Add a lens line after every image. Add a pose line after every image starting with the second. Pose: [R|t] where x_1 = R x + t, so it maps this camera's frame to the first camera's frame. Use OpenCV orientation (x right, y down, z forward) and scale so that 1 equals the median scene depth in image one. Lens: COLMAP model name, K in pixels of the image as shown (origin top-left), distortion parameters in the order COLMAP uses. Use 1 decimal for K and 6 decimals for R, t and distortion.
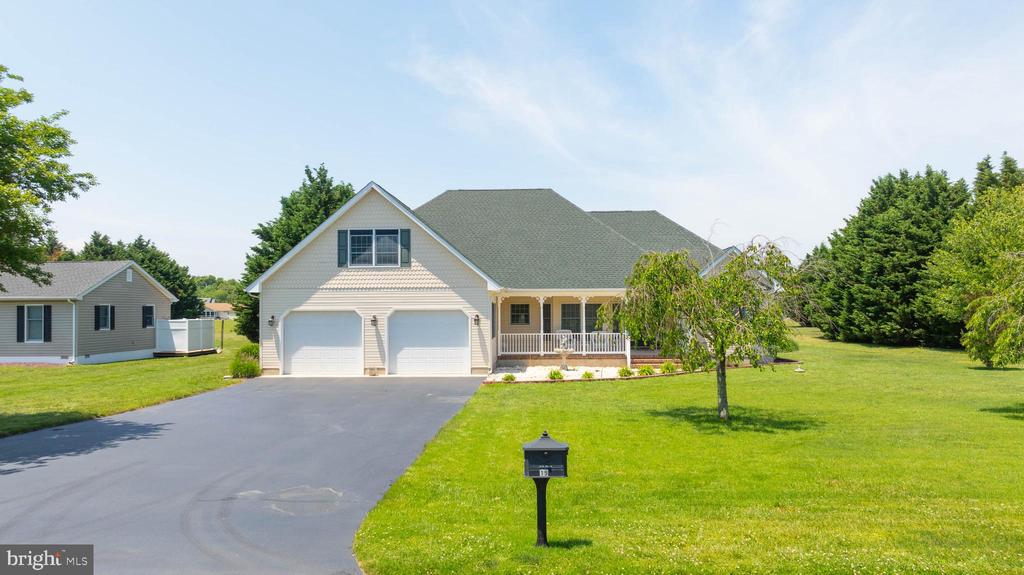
lens RADIAL K [[744.9, 0, 517.7], [0, 744.9, 289.5], [0, 0, 1]] dist [-0.003459, -0.000361]
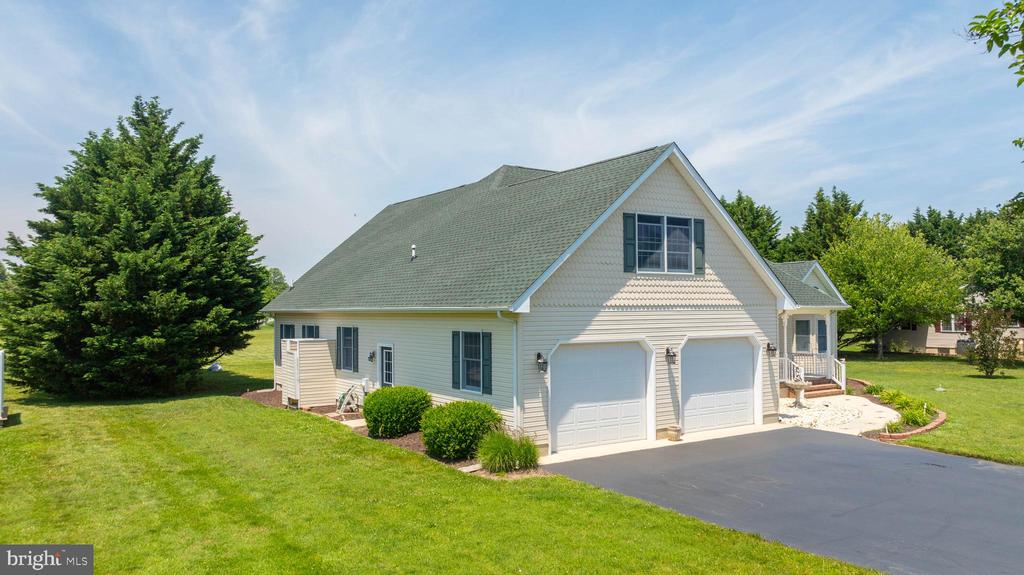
lens RADIAL K [[809.3, 0, 519.3], [0, 809.3, 292.5], [0, 0, 1]] dist [-0.003641, 0.007566]
pose [[0.789311, 0.010300, 0.613907, -0.729781], [-0.003575, 0.999919, -0.012180, -0.004599], [-0.613983, 0.007419, 0.789284, 0.516335]]
